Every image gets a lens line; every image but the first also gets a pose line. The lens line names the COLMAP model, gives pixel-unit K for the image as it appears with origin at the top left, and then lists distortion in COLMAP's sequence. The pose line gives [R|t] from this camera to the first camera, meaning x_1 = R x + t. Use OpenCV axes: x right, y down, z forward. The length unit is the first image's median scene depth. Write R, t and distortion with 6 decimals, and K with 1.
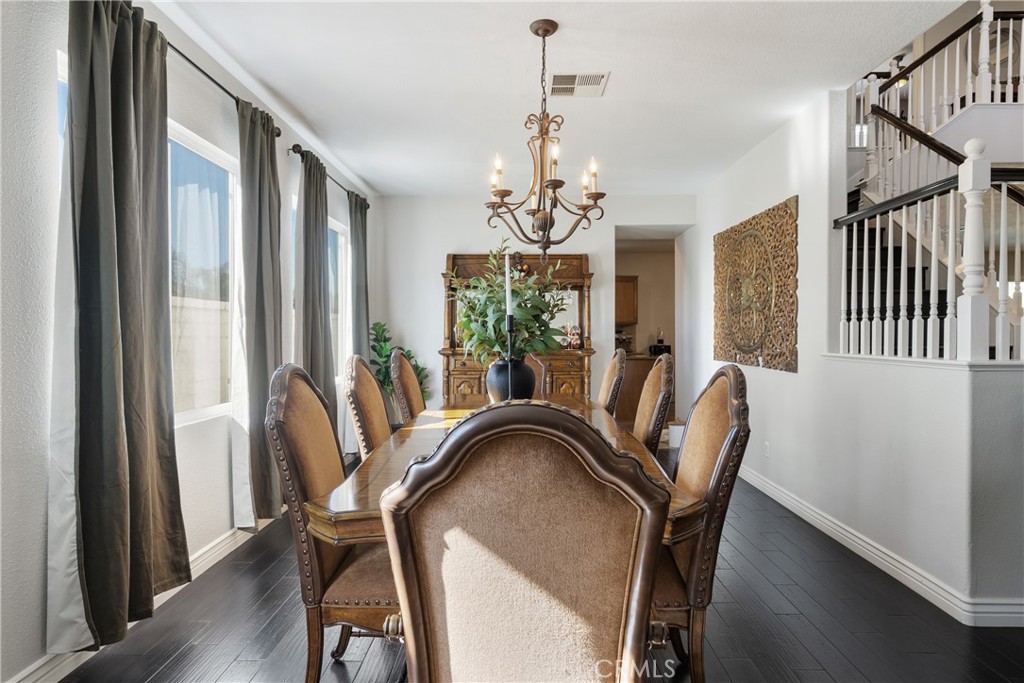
lens RADIAL K [[576.8, 0, 512.0], [0, 576.8, 341.5], [0, 0, 1]] dist [0.003425, 0.000695]
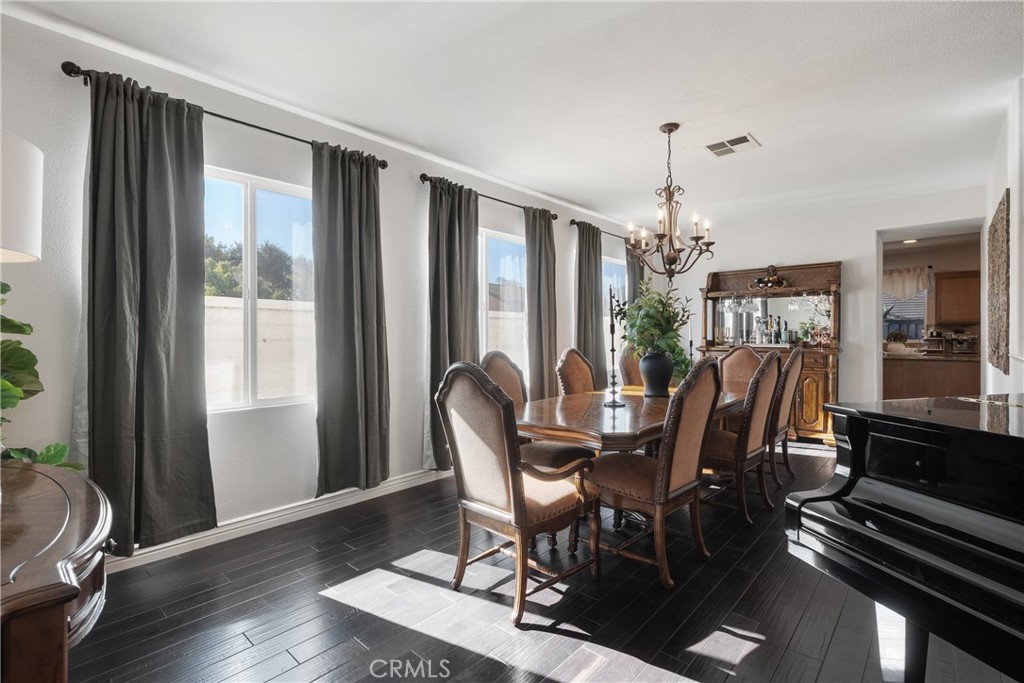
lens RADIAL K [[470.3, 0, 515.4], [0, 470.3, 344.2], [0, 0, 1]] dist [-0.002879, 0.000818]
pose [[0.756212, 0.009684, -0.654255, 0.456449], [-0.004581, 0.999944, 0.009506, -0.000374], [0.654311, -0.004191, 0.756214, -0.139047]]
